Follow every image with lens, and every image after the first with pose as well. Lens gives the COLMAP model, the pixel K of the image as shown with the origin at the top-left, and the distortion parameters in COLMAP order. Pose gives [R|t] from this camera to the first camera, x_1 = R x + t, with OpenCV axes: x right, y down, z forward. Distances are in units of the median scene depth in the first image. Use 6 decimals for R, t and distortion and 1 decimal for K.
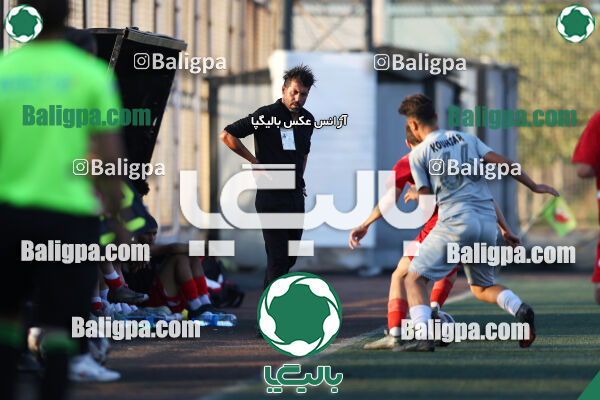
lens RADIAL K [[3609.2, 0, 298.8], [0, 3609.2, 198.9], [0, 0, 1]] dist [0.030675, 0.000000]
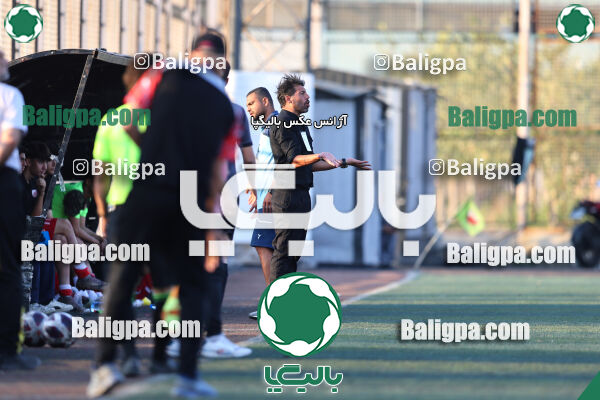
lens RADIAL K [[3609.2, 0, 299.6], [0, 3609.2, 200.9], [0, 0, 1]] dist [0.030675, 0.000000]
pose [[0.999925, 0.012195, -0.001187, 0.018801], [-0.012195, 0.999926, 0.000494, -0.000762], [0.001193, -0.000480, 0.999999, -0.141998]]
